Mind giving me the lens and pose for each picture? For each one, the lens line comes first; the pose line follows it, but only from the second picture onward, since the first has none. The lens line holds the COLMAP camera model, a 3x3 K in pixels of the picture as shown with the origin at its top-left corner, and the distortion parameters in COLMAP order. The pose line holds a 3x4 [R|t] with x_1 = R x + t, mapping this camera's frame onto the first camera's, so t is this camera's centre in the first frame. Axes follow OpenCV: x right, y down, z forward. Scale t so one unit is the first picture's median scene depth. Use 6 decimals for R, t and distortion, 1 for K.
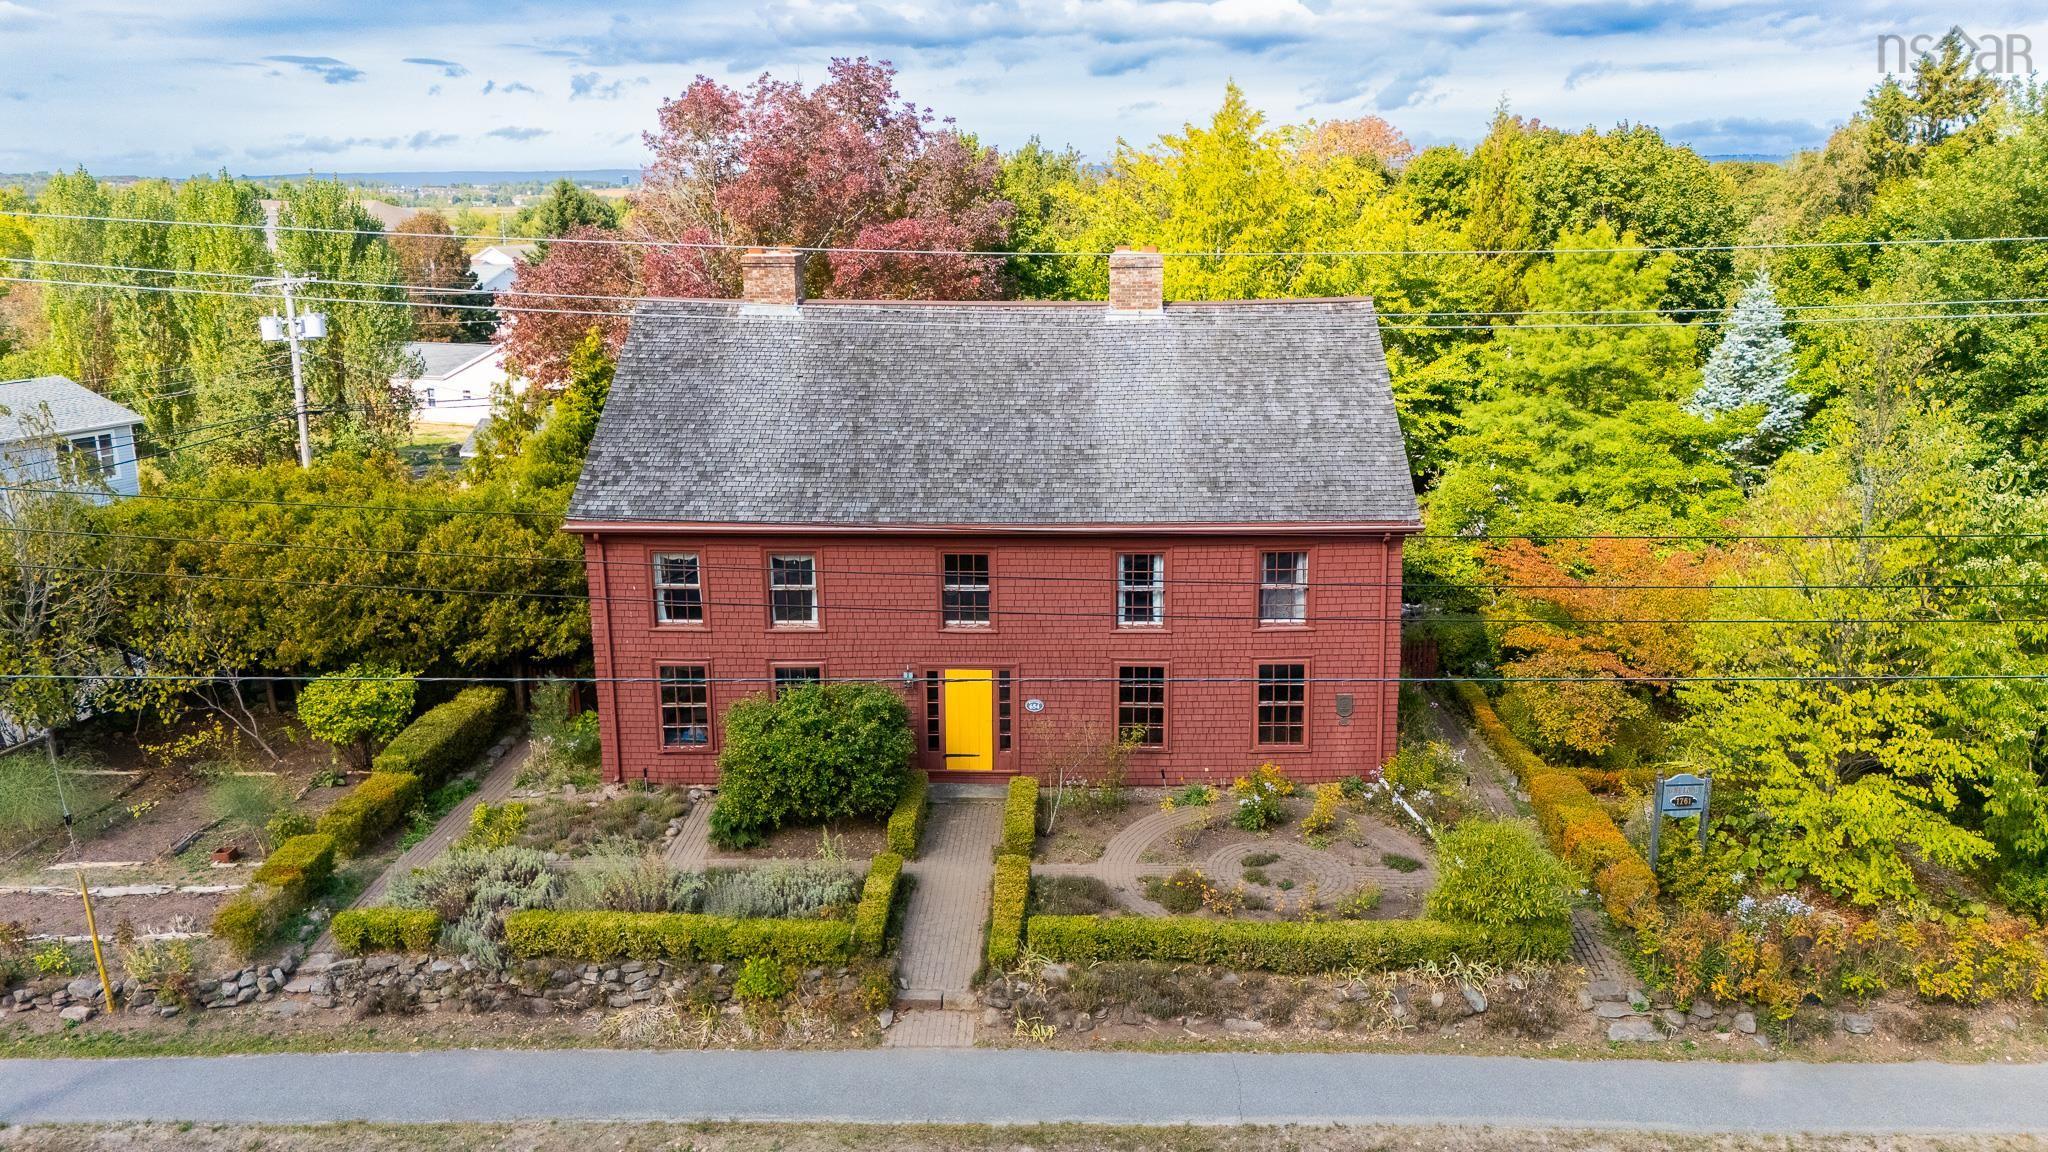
lens RADIAL K [[1518.1, 0, 1024.0], [0, 1518.1, 576.0], [0, 0, 1]] dist [0.072629, -0.057719]
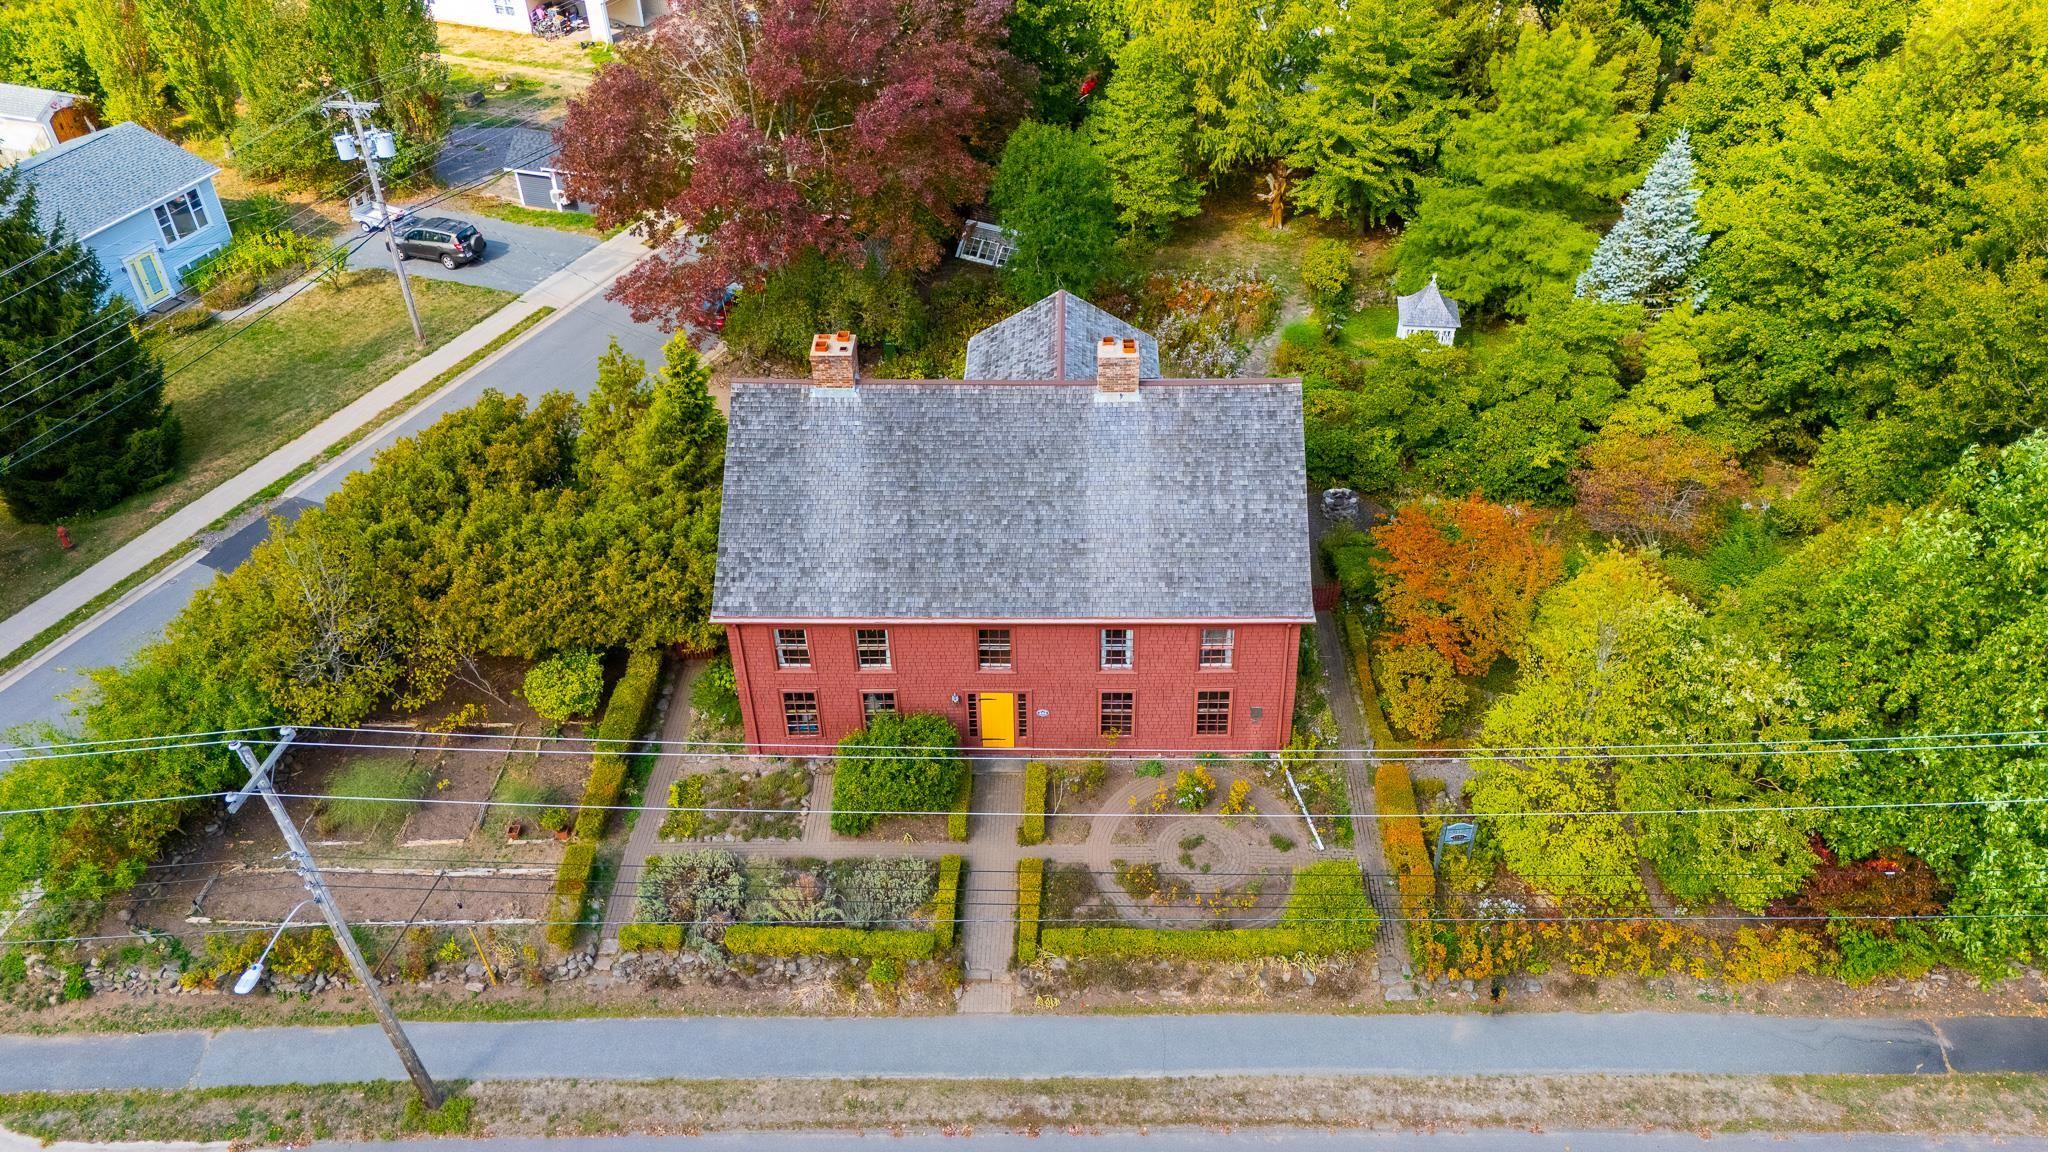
lens RADIAL K [[1518.1, 0, 1024.0], [0, 1518.1, 576.0], [0, 0, 1]] dist [0.072629, -0.057719]
pose [[0.999909, -0.013367, -0.001706, -0.007108], [0.012939, 0.916991, 0.398698, -0.630990], [-0.003764, -0.398684, 0.917081, -0.283465]]
